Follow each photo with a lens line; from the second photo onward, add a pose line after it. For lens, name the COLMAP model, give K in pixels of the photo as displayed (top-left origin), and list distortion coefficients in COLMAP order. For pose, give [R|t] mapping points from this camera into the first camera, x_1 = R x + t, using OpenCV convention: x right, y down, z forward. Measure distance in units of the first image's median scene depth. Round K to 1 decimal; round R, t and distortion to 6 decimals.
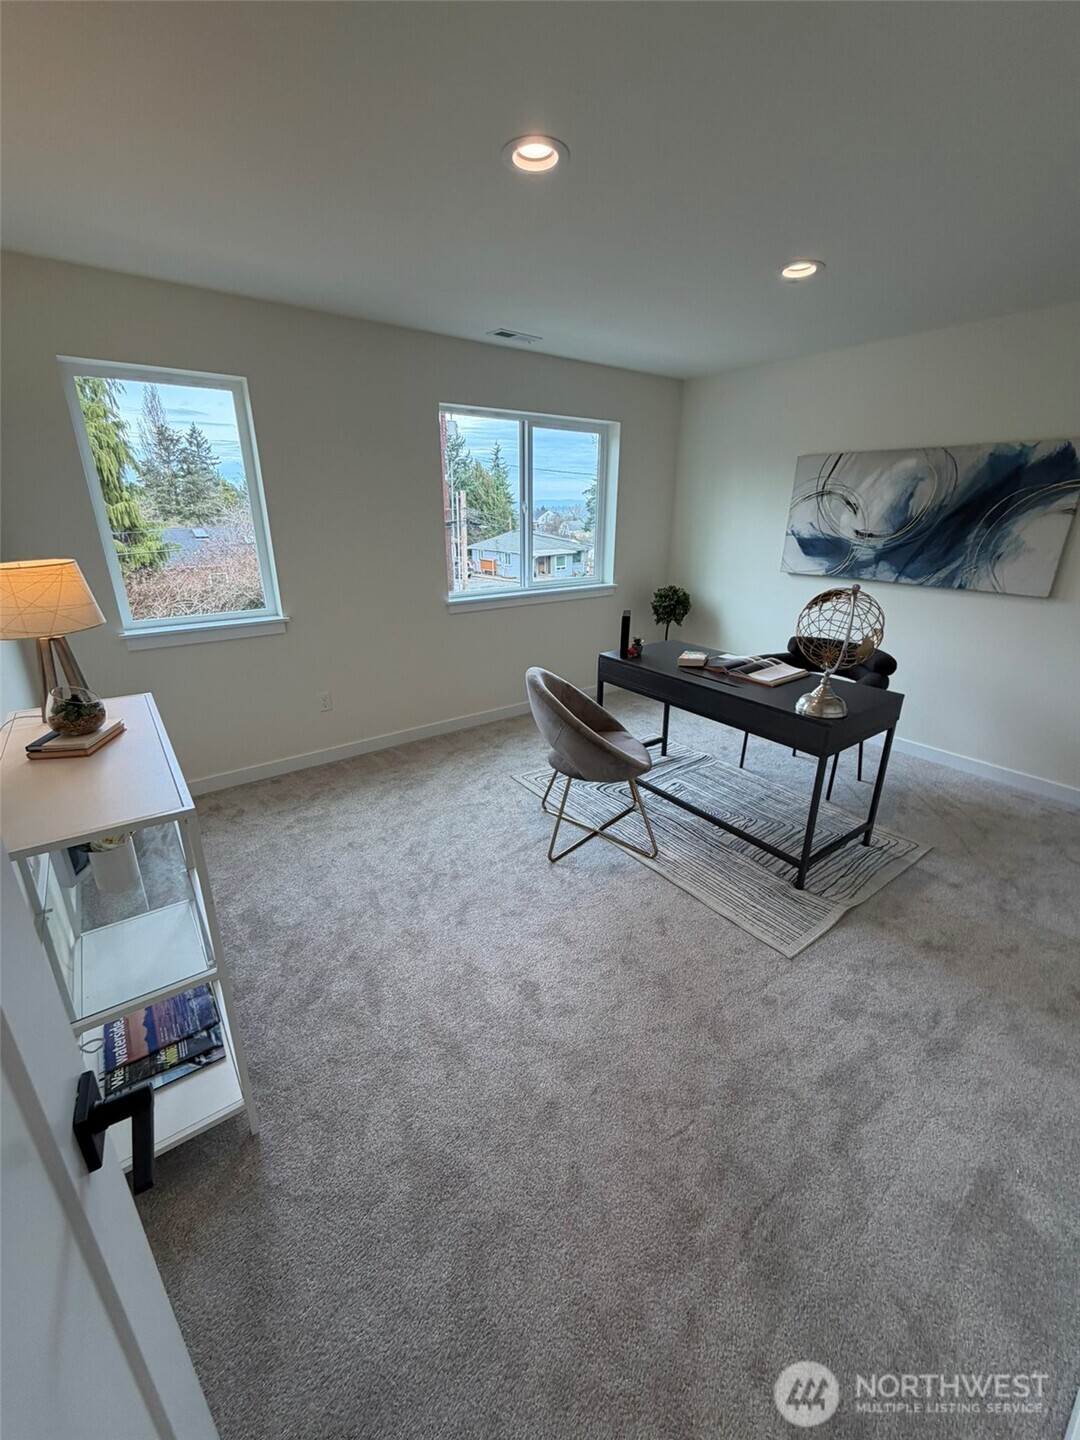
lens RADIAL K [[573.4, 0, 536.1], [0, 573.4, 714.9], [0, 0, 1]] dist [0.000146, 0.000166]
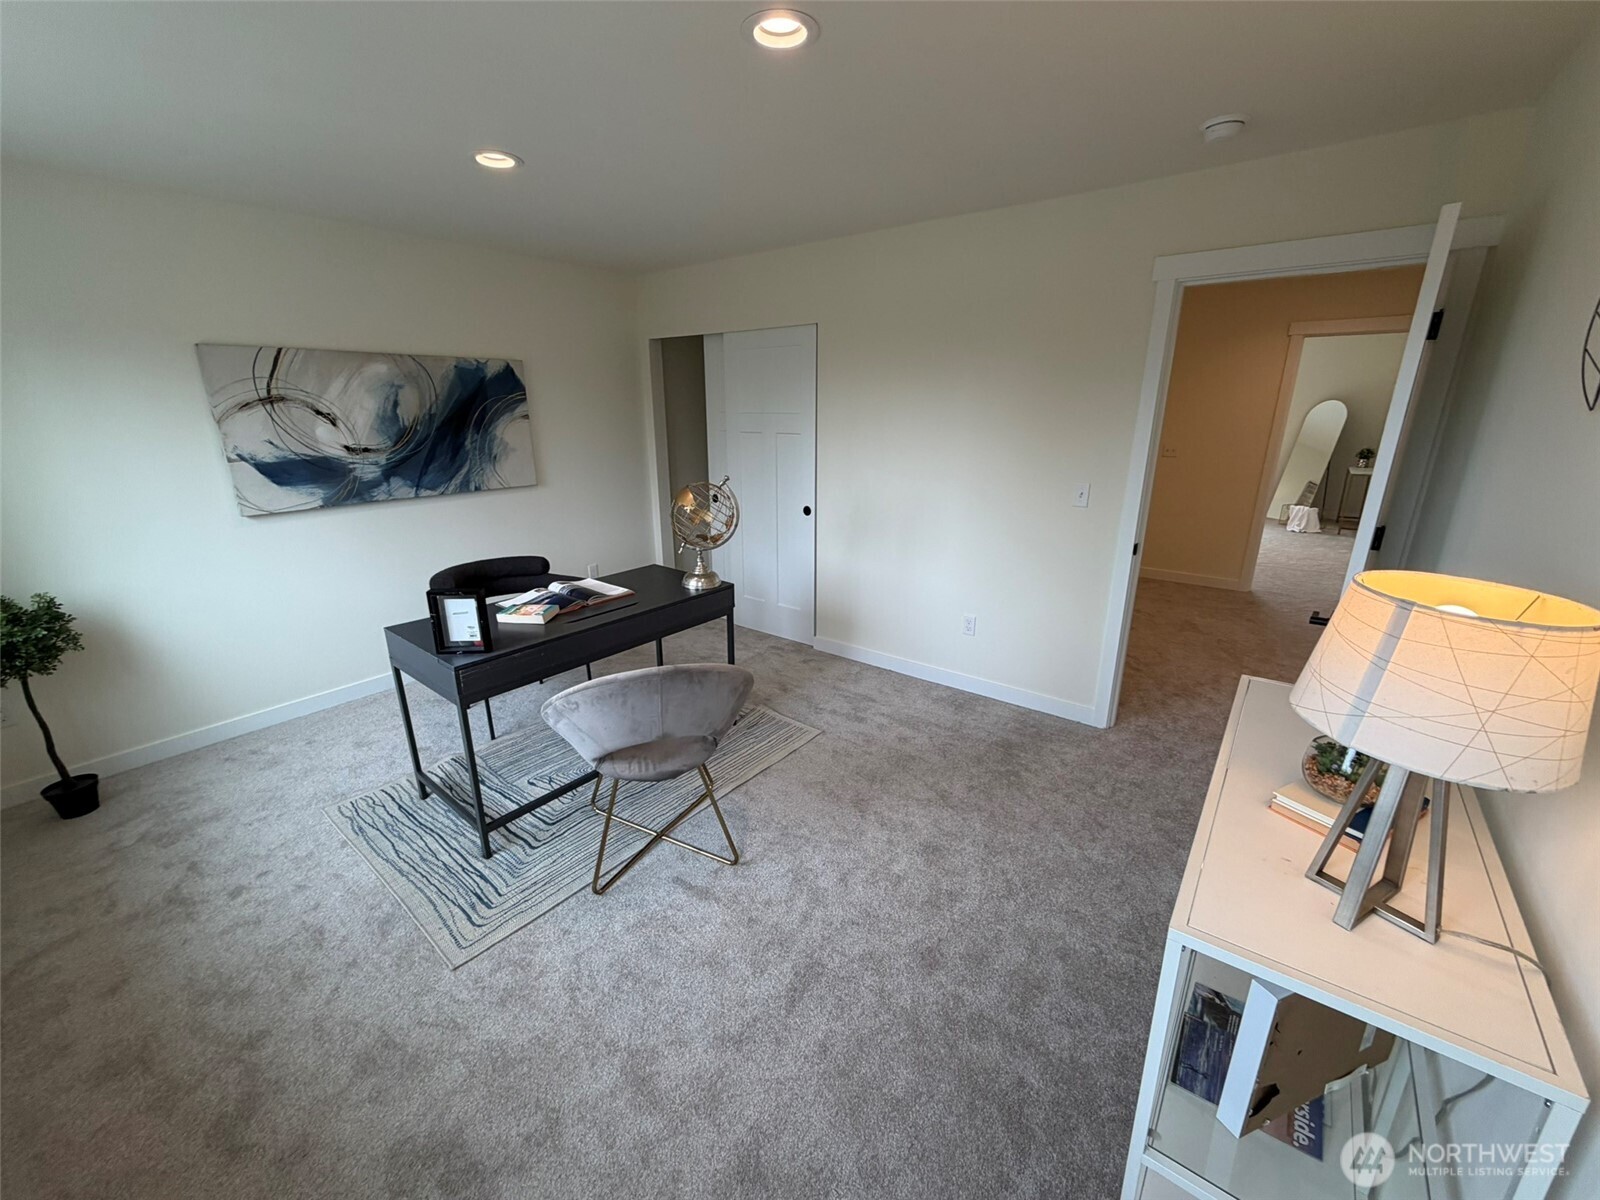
lens RADIAL K [[637.1, 0, 794.9], [0, 637.1, 601.9], [0, 0, 1]] dist [0.000146, 0.000166]
pose [[-0.260106, -0.292740, 0.920135, -0.522378], [0.331164, 0.868090, 0.369796, -0.267983], [-0.907014, 0.400902, -0.128850, 0.667207]]
